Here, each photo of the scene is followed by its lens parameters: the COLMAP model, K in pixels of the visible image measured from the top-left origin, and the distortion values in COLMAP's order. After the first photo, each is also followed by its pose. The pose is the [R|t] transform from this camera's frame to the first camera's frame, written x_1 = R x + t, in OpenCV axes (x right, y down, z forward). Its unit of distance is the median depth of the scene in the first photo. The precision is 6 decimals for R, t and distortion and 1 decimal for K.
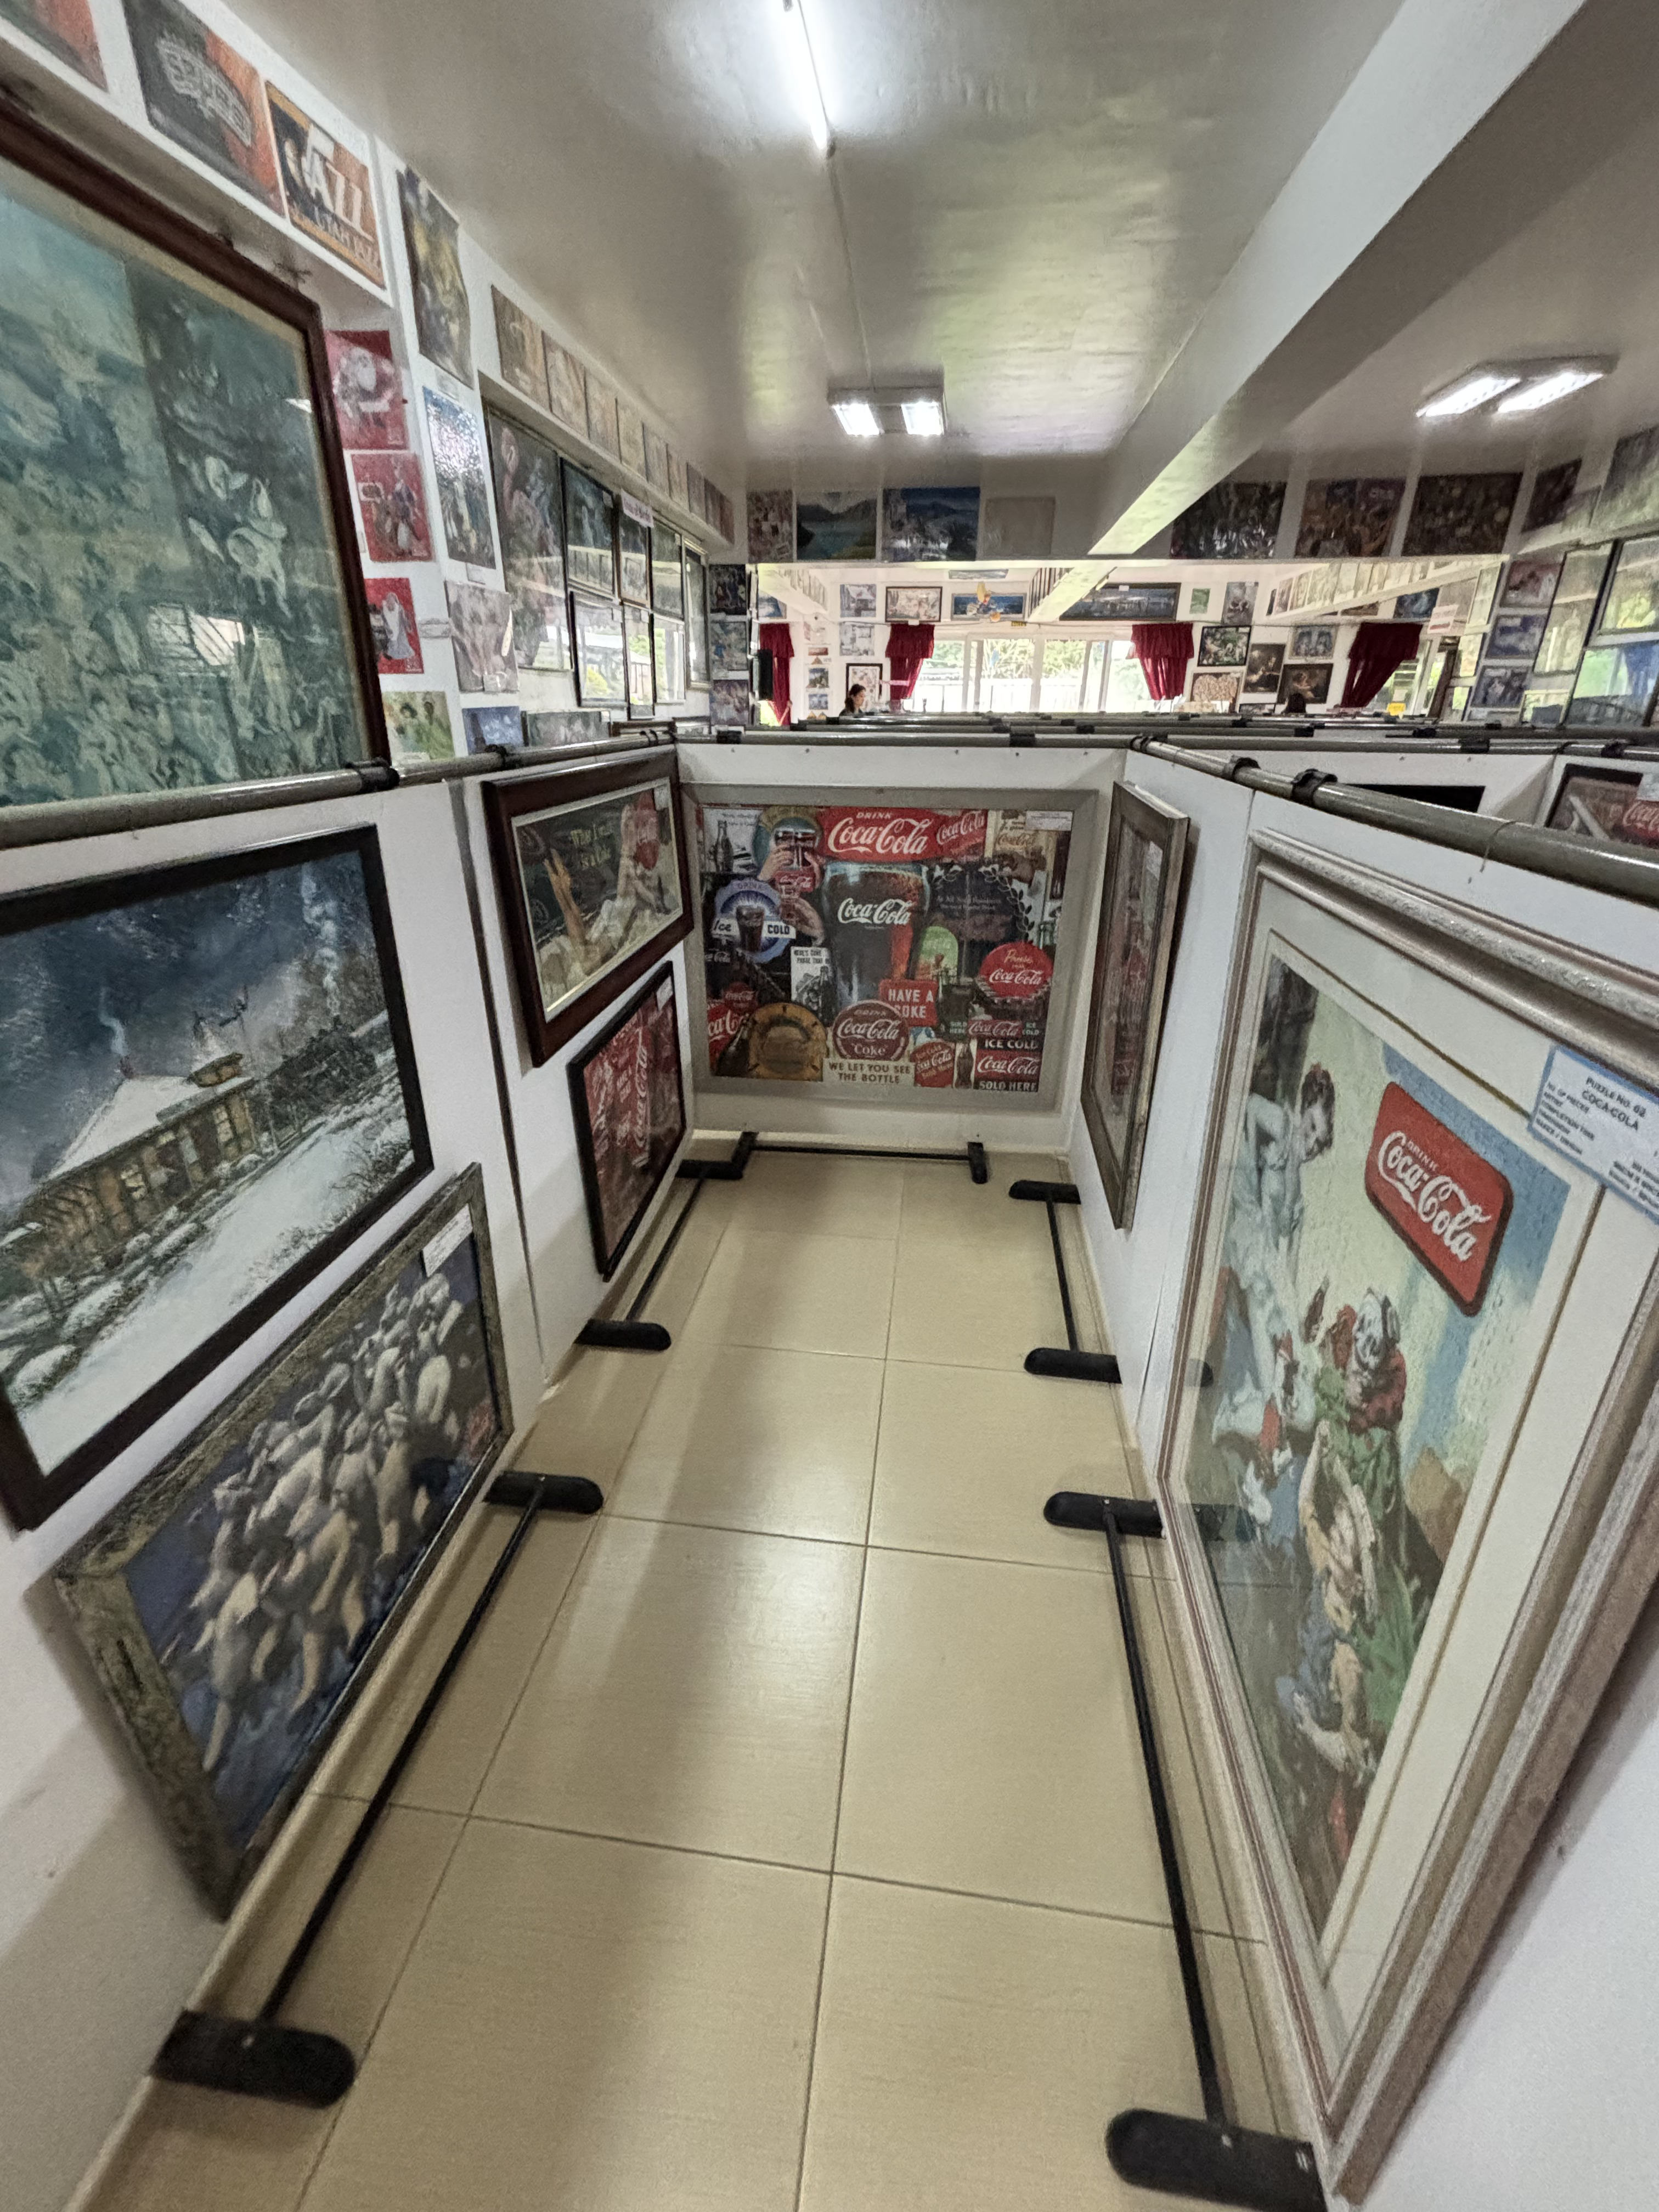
lens RADIAL K [[890.1, 0, 828.0], [0, 890.1, 1105.0], [0, 0, 1]] dist [0.001549, 0.000137]
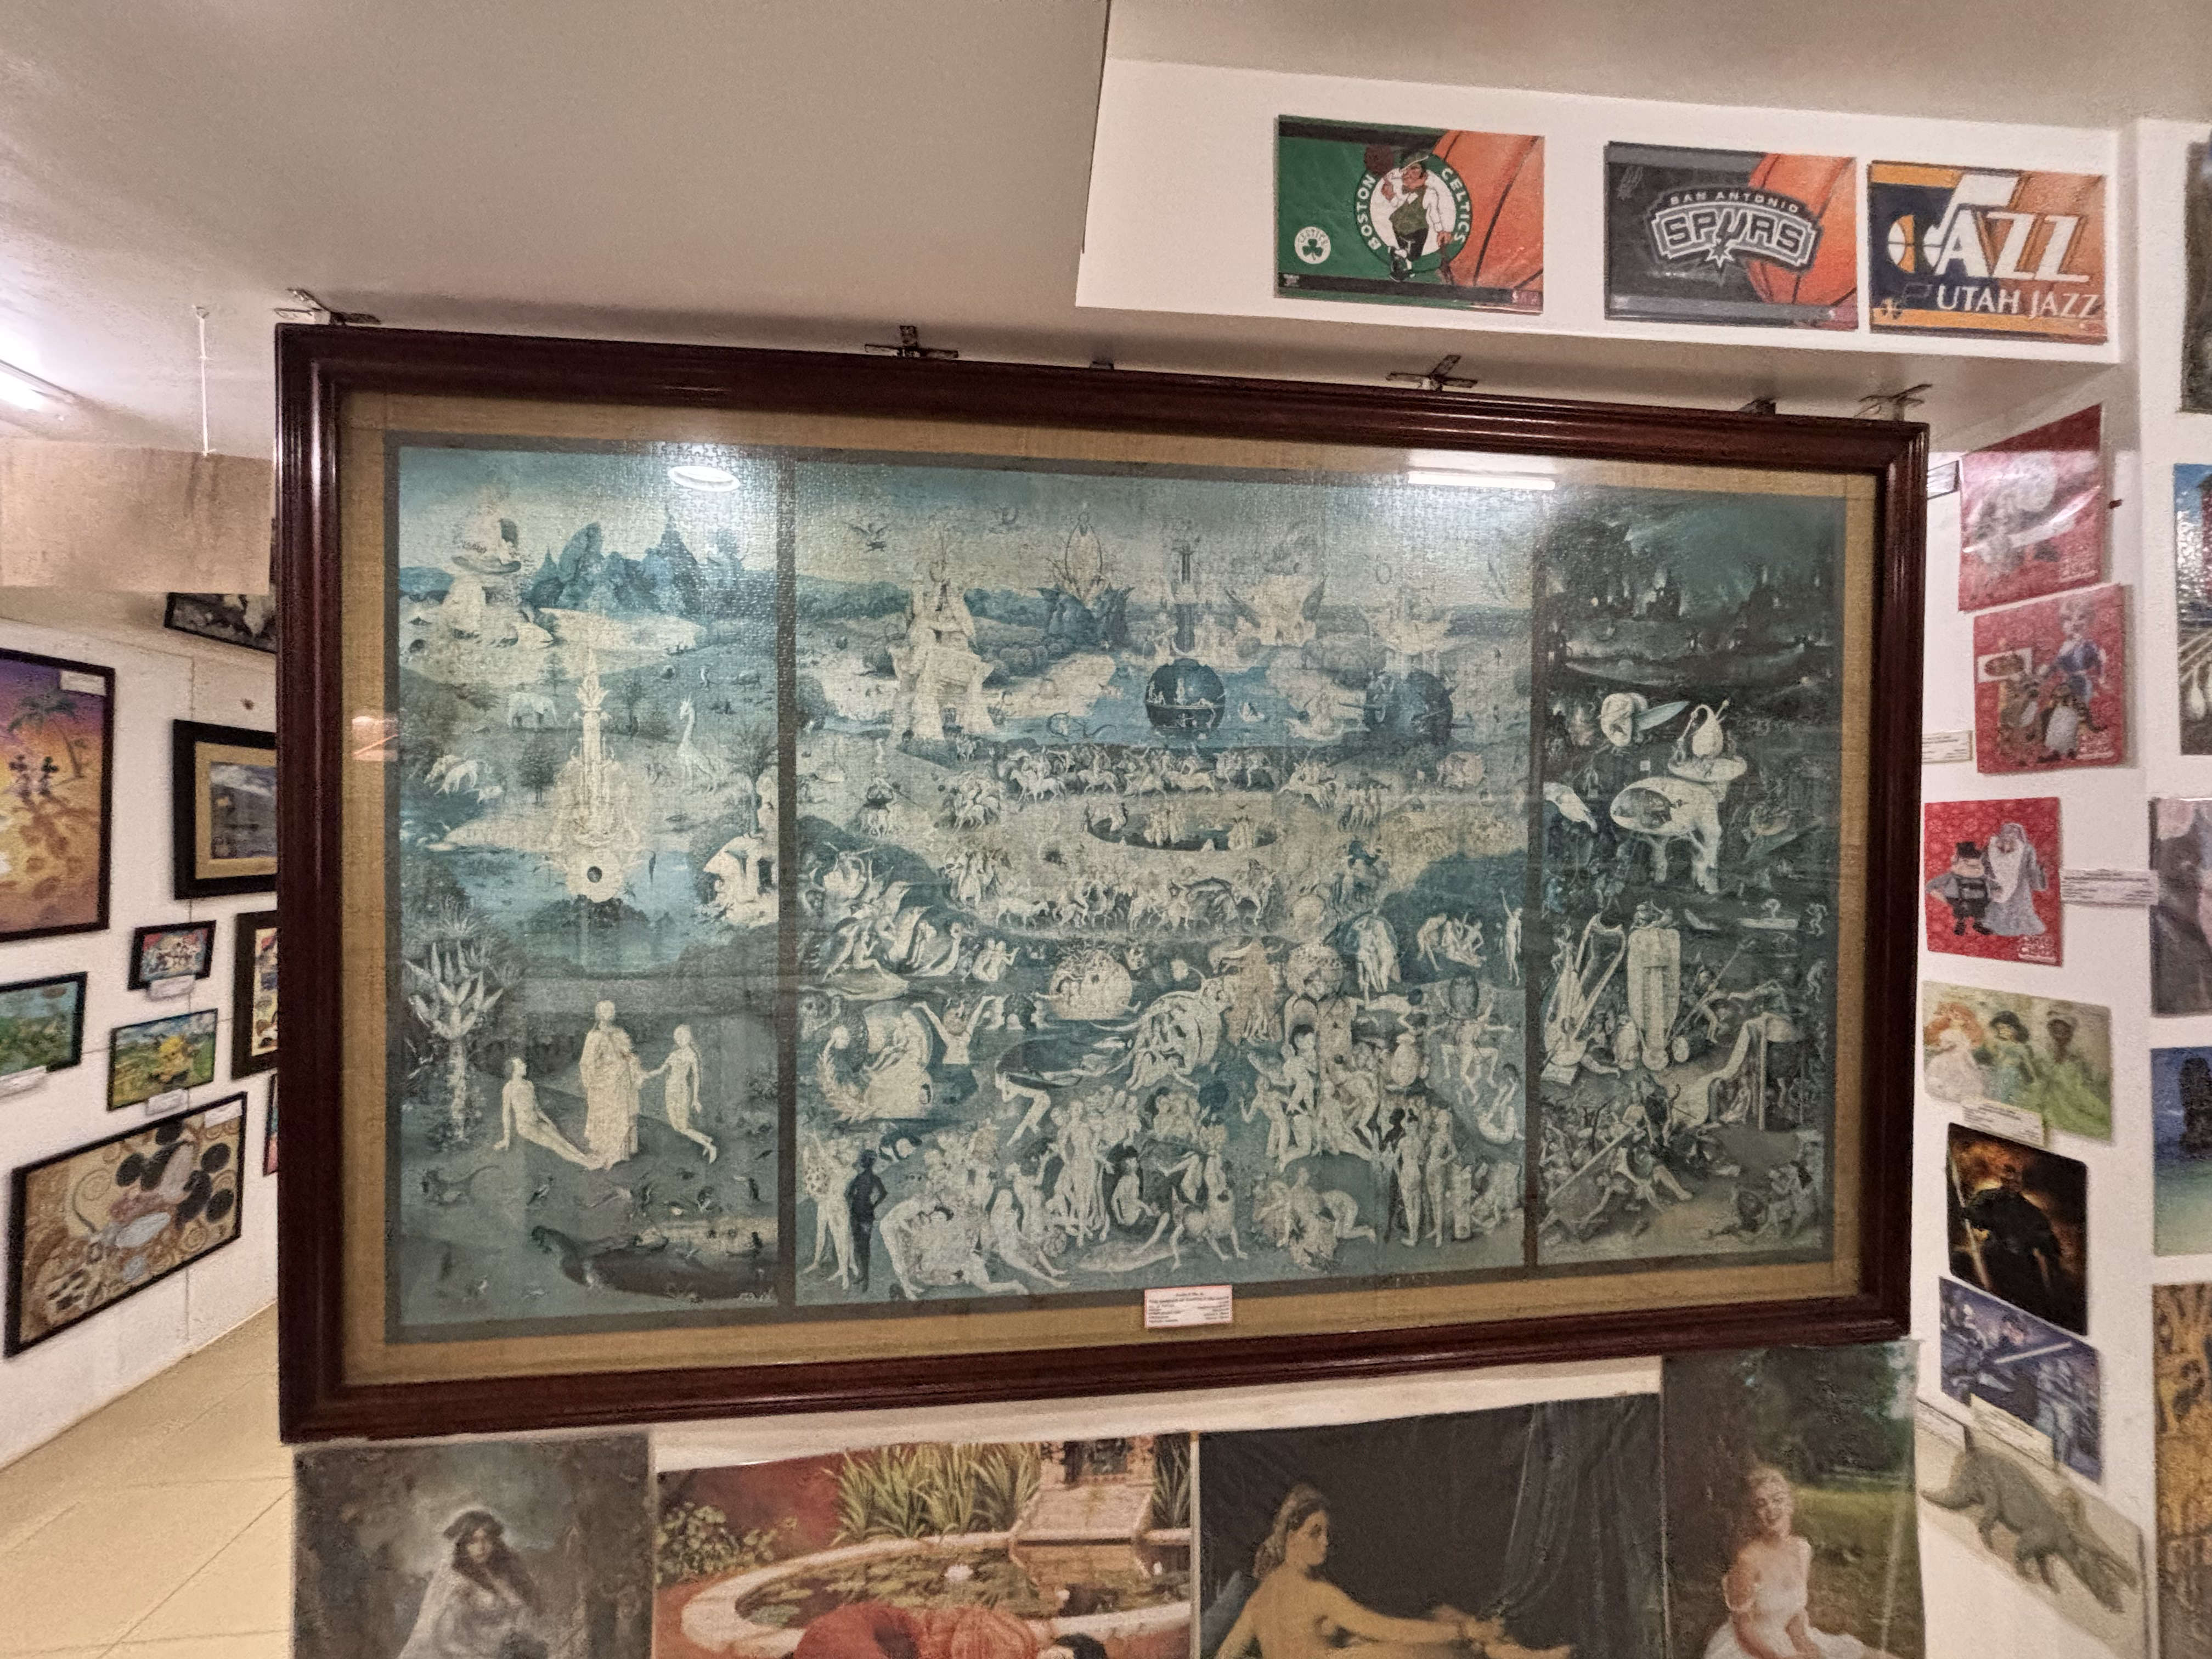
lens RADIAL K [[890.1, 0, 1076.9], [0, 890.1, 831.8], [0, 0, 1]] dist [0.001549, 0.000137]
pose [[0.218982, -0.018619, -0.975551, -0.113312], [-0.400570, 0.909964, -0.107283, -0.349330], [0.889714, 0.414270, 0.191807, 0.486310]]
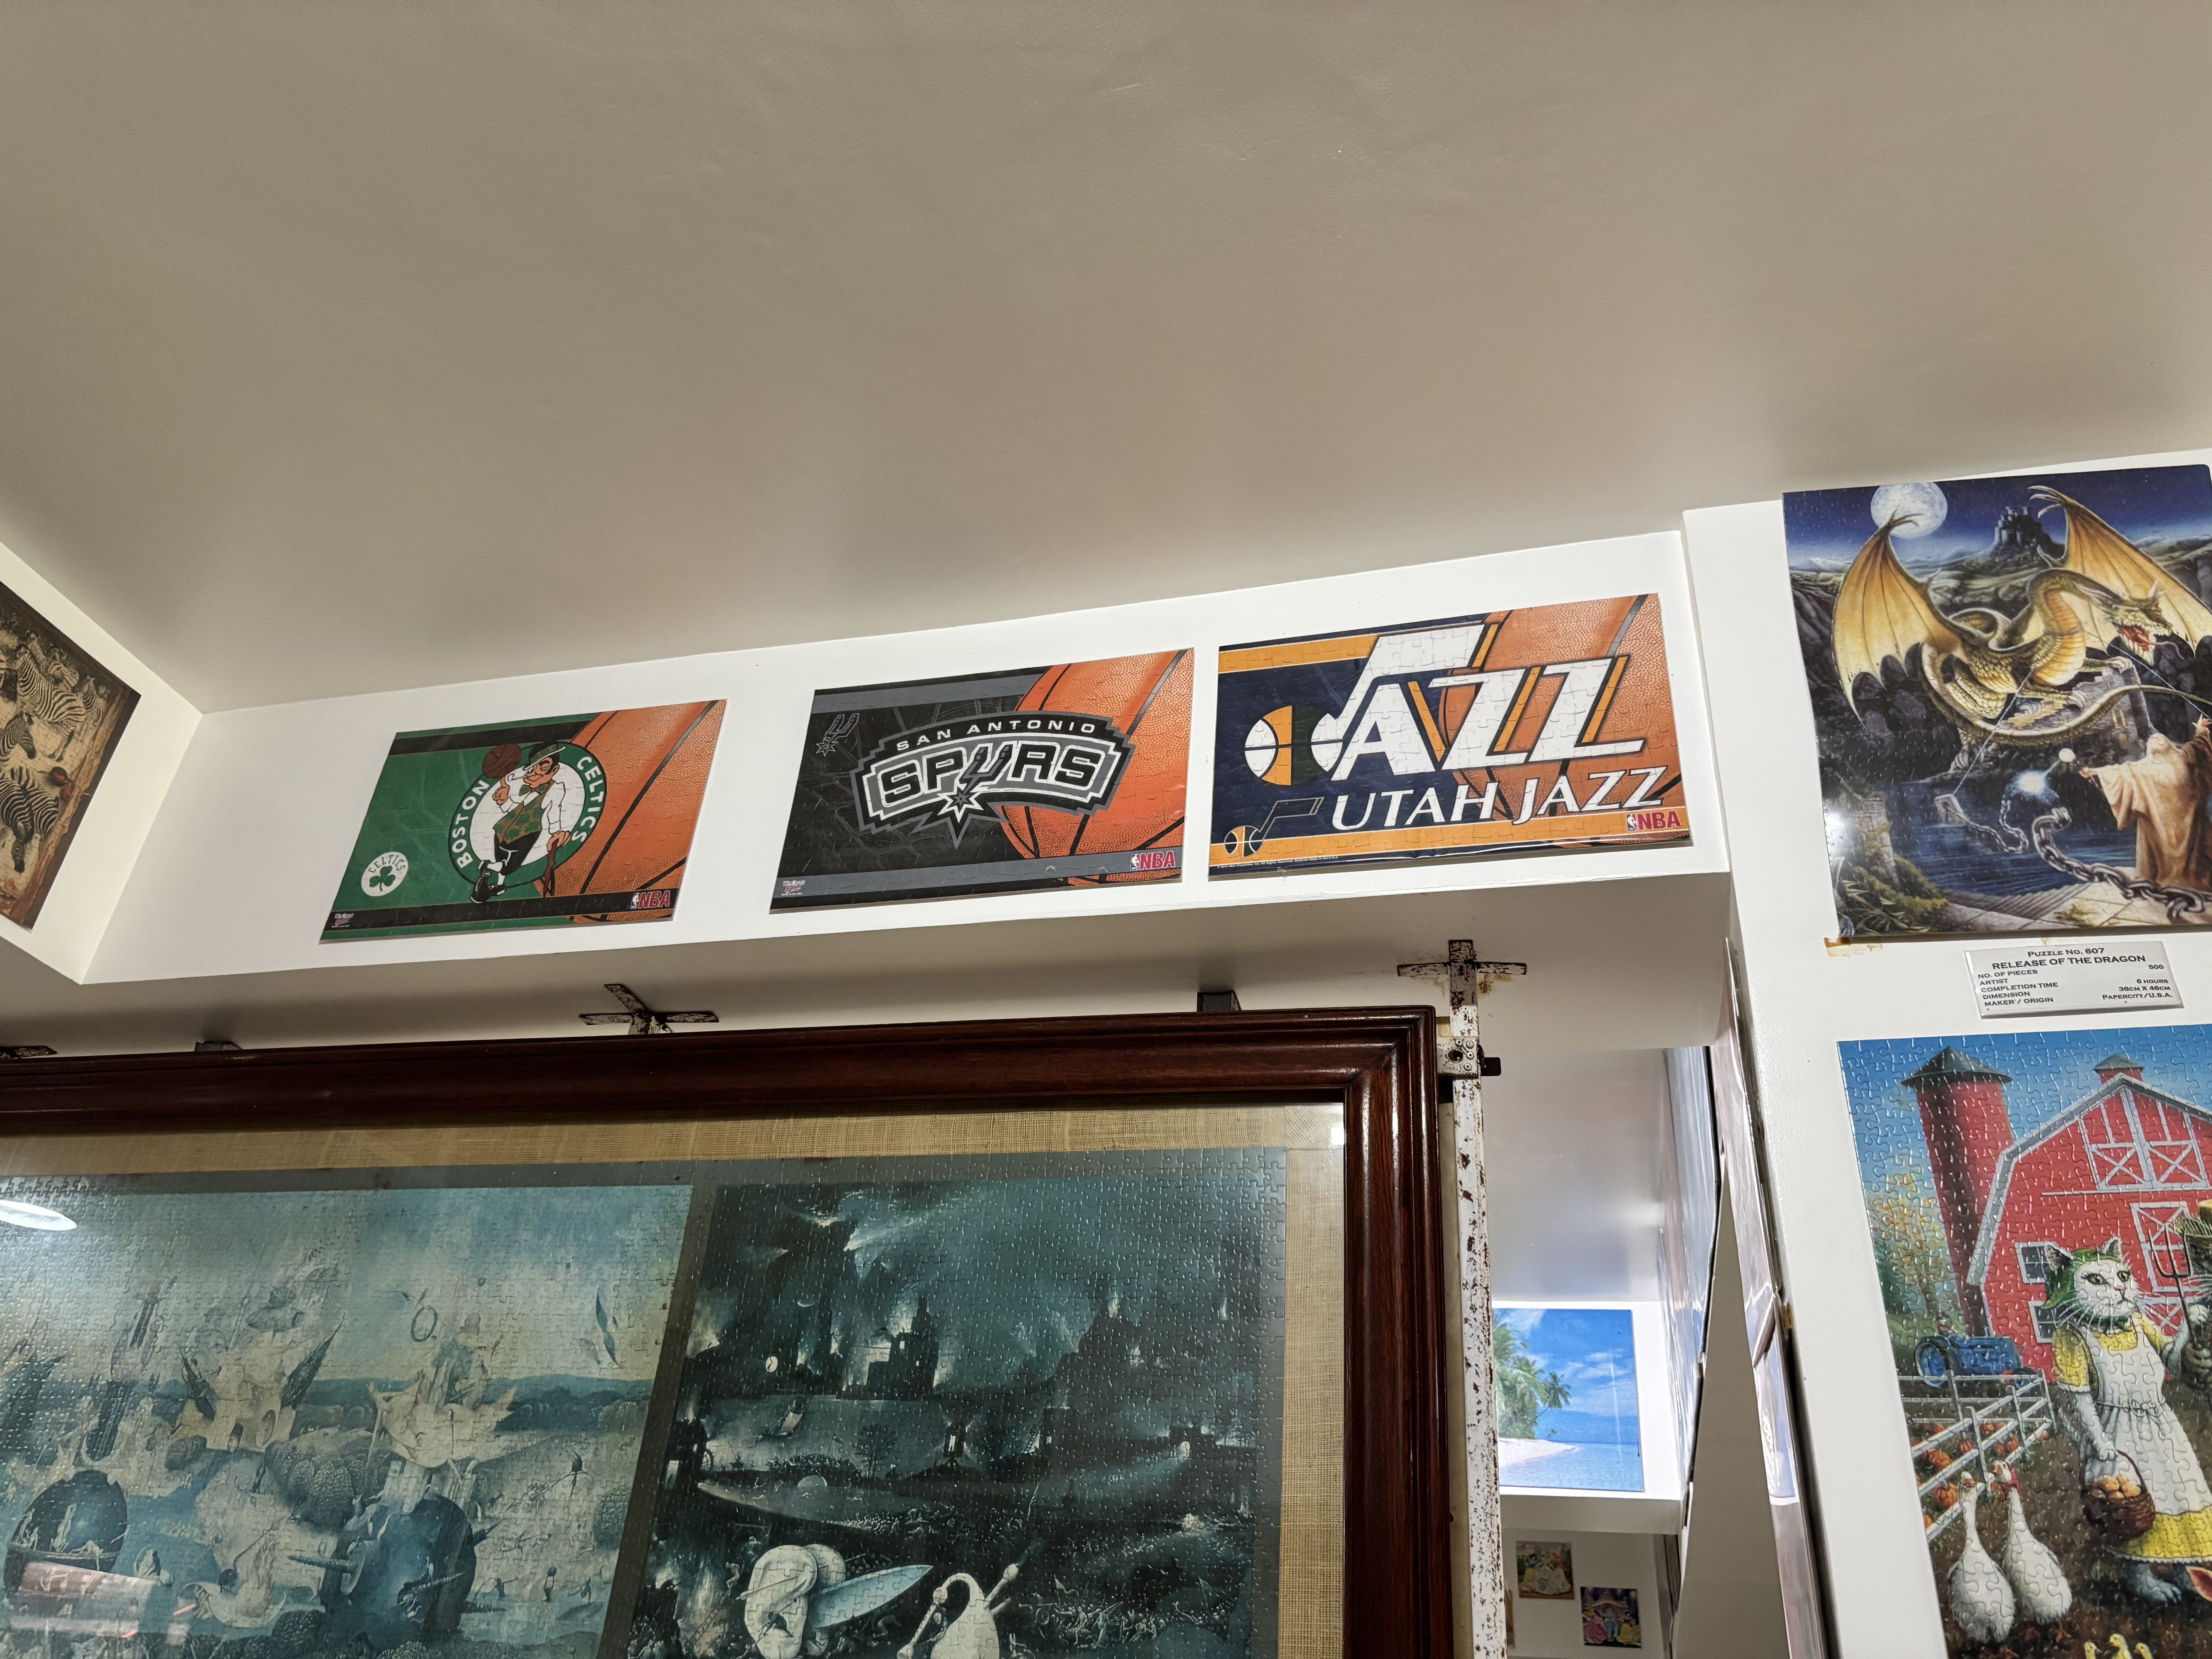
lens RADIAL K [[1704.3, 0, 1103.1], [0, 1704.3, 832.9], [0, 0, 1]] dist [0.046411, -0.062211]
pose [[-0.136180, -0.543137, -0.828527, -0.015779], [-0.479011, 0.768159, -0.424831, -0.628078], [0.867182, 0.339020, -0.364776, 1.098298]]
